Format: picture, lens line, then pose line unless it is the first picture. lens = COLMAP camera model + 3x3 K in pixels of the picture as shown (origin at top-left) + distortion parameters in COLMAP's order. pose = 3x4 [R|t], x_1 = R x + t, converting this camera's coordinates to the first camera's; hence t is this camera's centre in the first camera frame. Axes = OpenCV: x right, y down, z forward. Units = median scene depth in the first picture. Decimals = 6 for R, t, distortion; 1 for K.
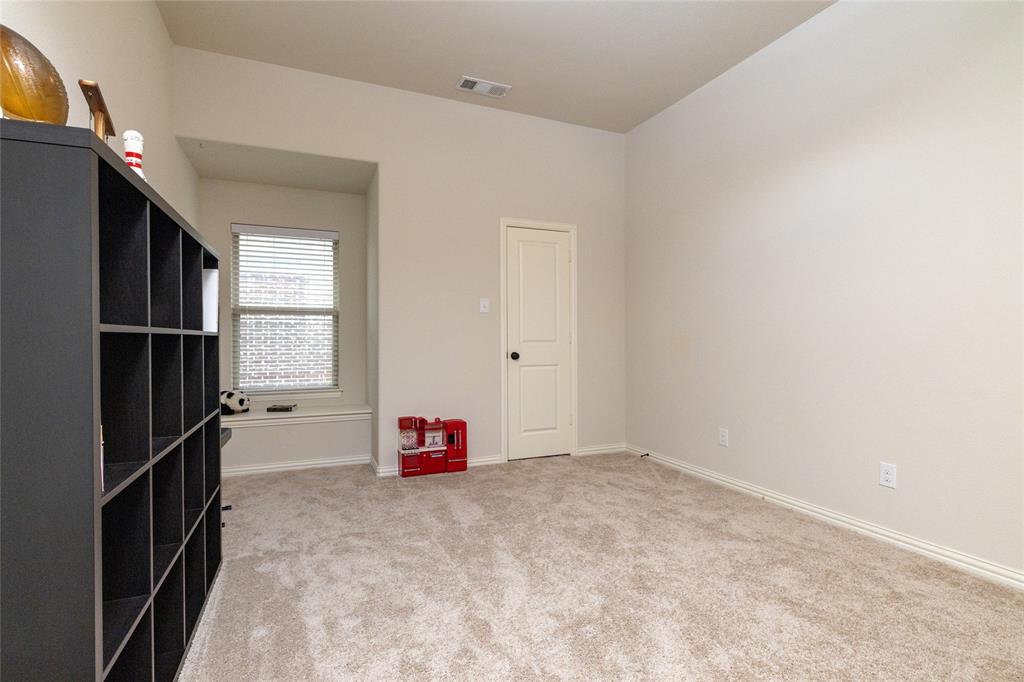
lens RADIAL K [[486.2, 0, 512.0], [0, 486.2, 341.0], [0, 0, 1]] dist [-0.002824, -0.000084]
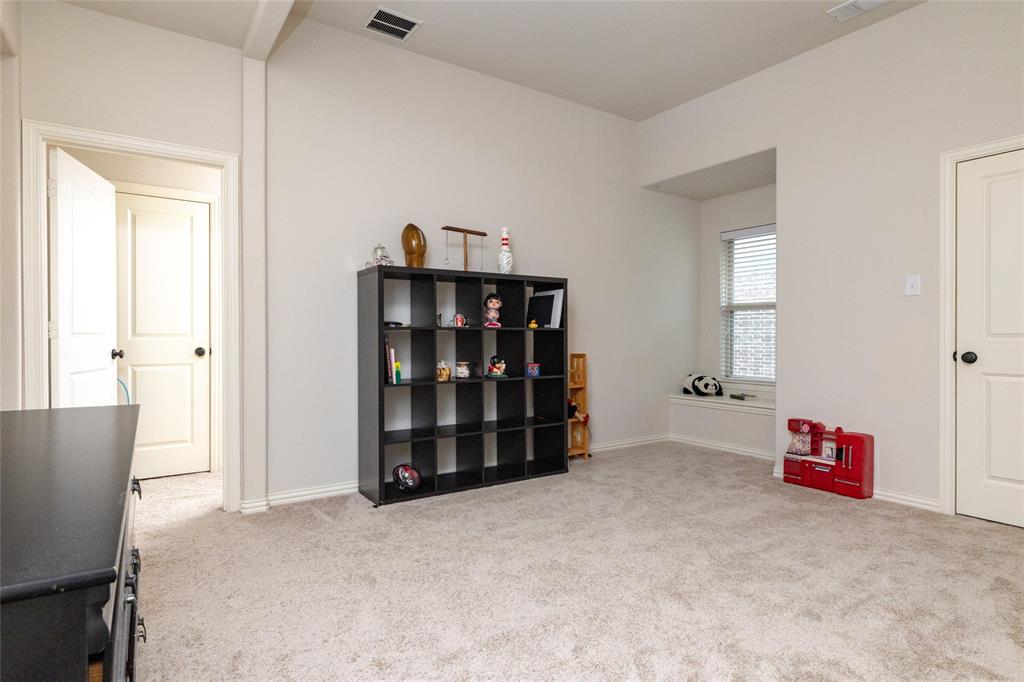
lens RADIAL K [[548.3, 0, 512.0], [0, 548.3, 341.0], [0, 0, 1]] dist [0.014509, 0.000731]
pose [[0.207333, 0.010866, -0.978210, 0.666667], [-0.001879, 0.999941, 0.010709, 0.002213], [0.978269, -0.000382, 0.207341, 0.266937]]
